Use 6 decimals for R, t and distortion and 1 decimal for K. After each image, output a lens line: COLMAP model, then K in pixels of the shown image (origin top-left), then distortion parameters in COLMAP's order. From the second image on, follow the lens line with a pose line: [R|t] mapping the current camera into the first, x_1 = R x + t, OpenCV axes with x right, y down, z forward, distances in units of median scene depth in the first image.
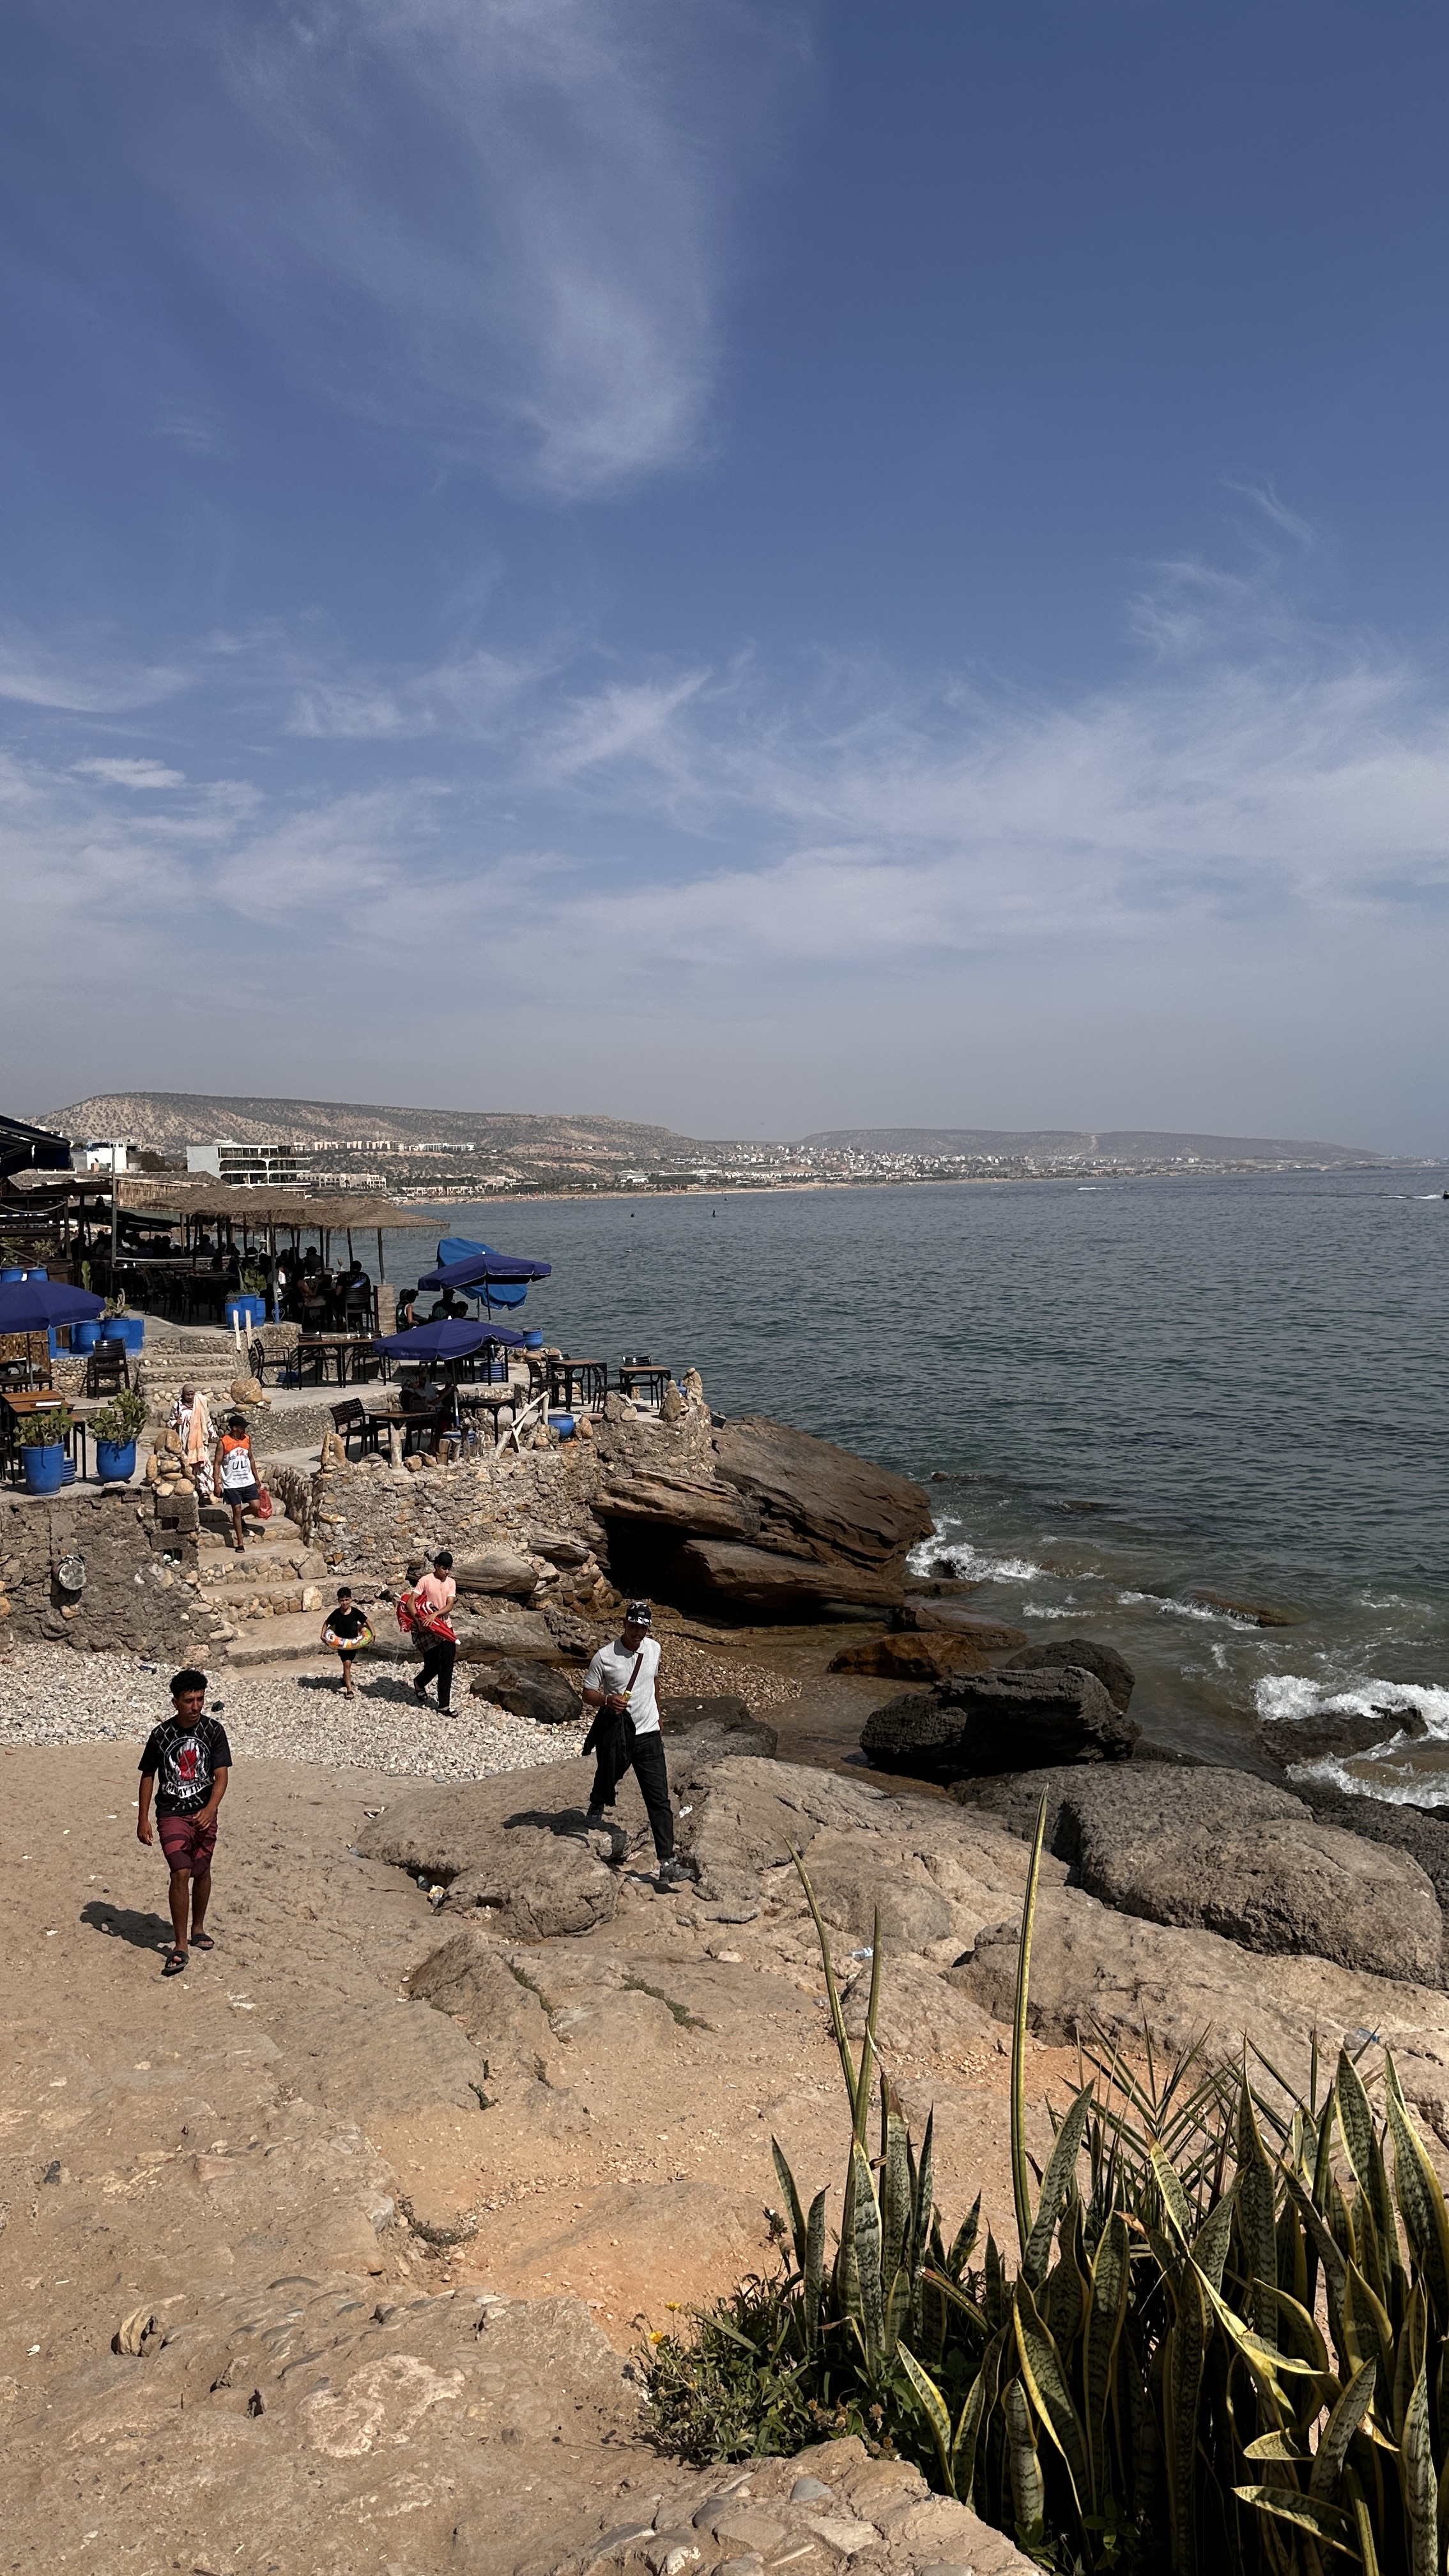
lens RADIAL K [[1797.0, 0, 724.5], [0, 1797.0, 1288.0], [0, 0, 1]] dist [0.190248, -0.432643]
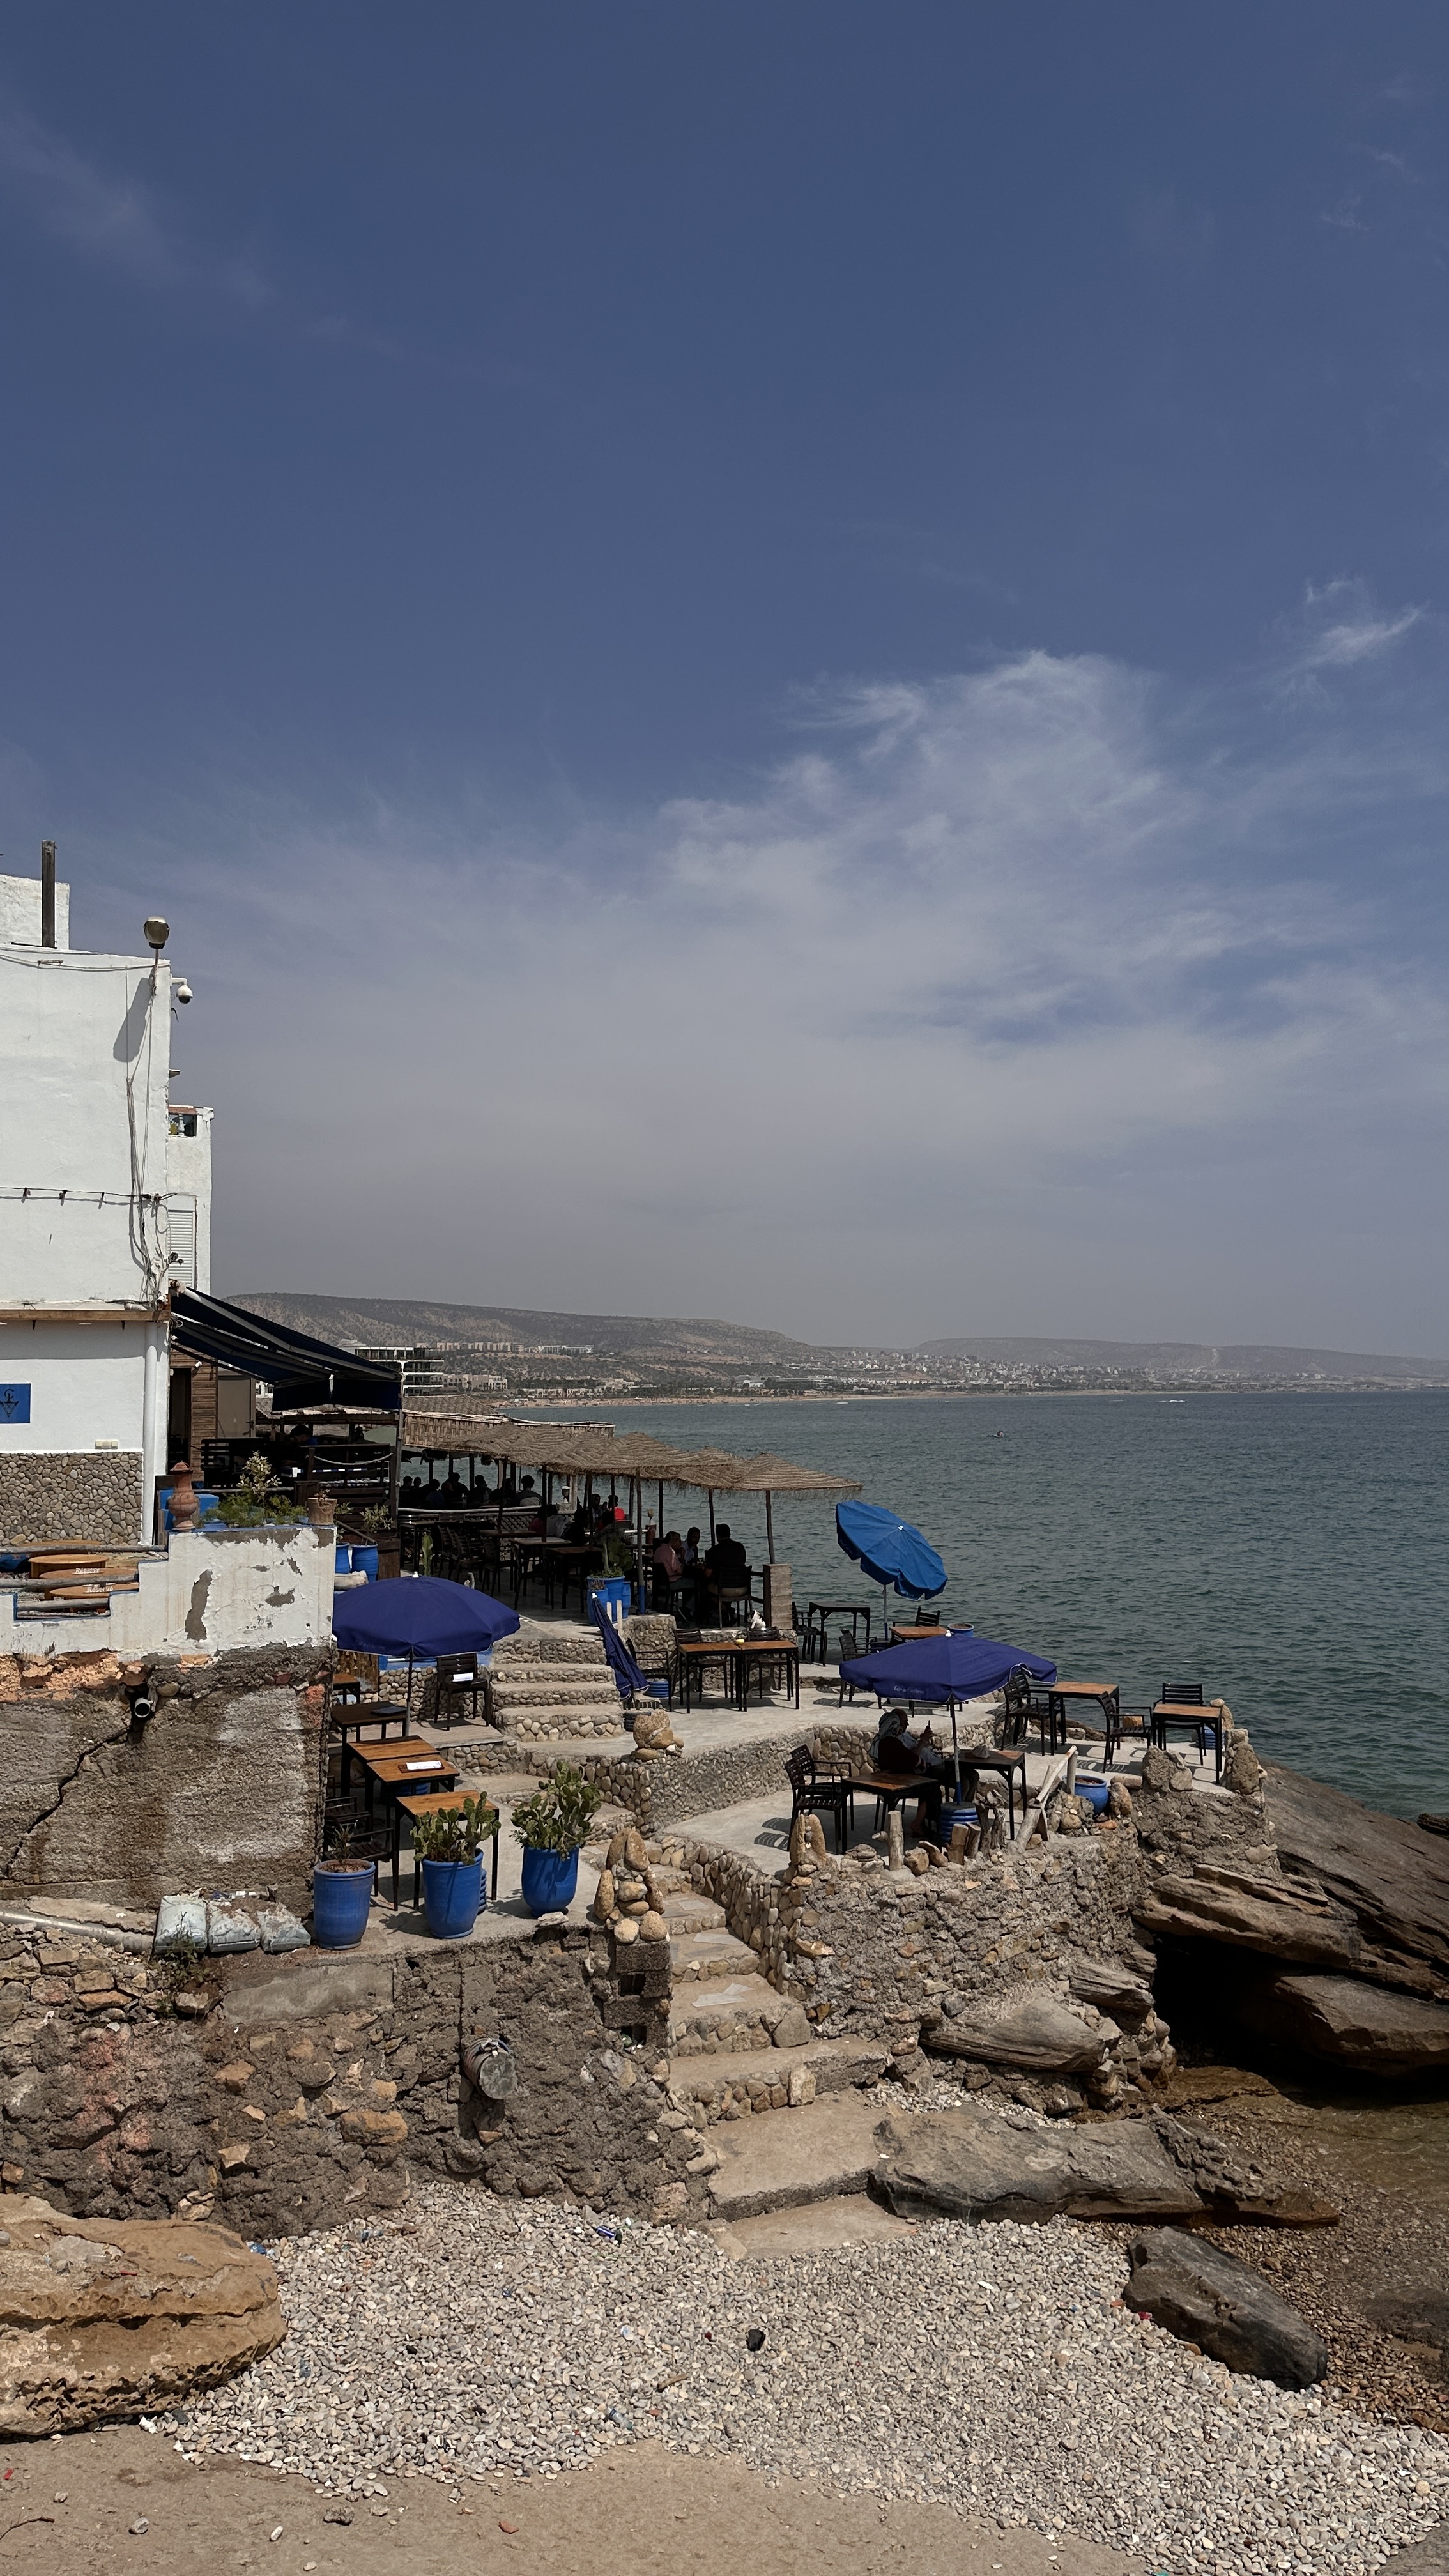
lens RADIAL K [[1797.0, 0, 724.5], [0, 1797.0, 1288.0], [0, 0, 1]] dist [0.190248, -0.432643]
pose [[0.997924, 0.013551, -0.062960, -0.202182], [-0.020601, 0.993413, -0.112721, -0.038634], [0.061018, 0.113784, 0.991630, 0.283745]]
